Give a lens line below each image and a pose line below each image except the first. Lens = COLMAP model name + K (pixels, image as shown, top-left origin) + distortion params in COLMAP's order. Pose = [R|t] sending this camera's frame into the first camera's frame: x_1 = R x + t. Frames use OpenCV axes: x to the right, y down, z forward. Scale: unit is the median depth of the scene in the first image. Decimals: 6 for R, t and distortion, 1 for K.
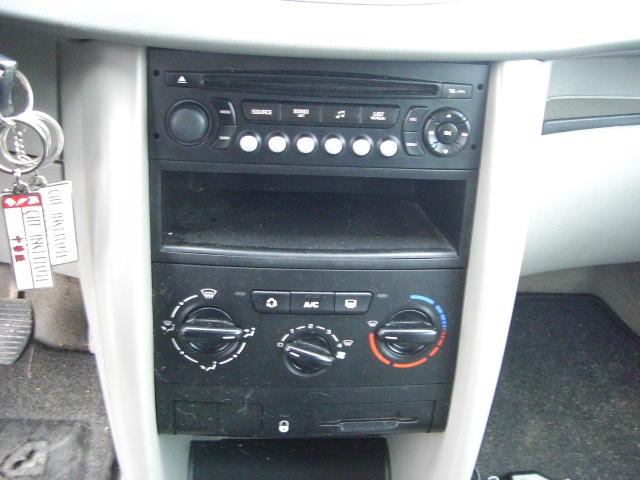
lens RADIAL K [[721.2, 0, 316.5], [0, 721.2, 239.8], [0, 0, 1]] dist [-0.142163, 0.000000]
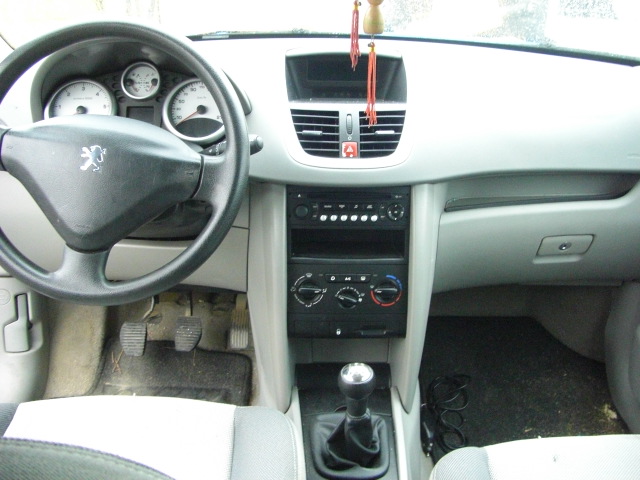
lens RADIAL K [[721.2, 0, 318.9], [0, 721.2, 242.2], [0, 0, 1]] dist [-0.142163, 0.000000]
pose [[0.996700, -0.030987, -0.075024, 0.088448], [0.019059, 0.987765, -0.154779, 0.360525], [0.078902, 0.152838, 0.985096, -1.606501]]
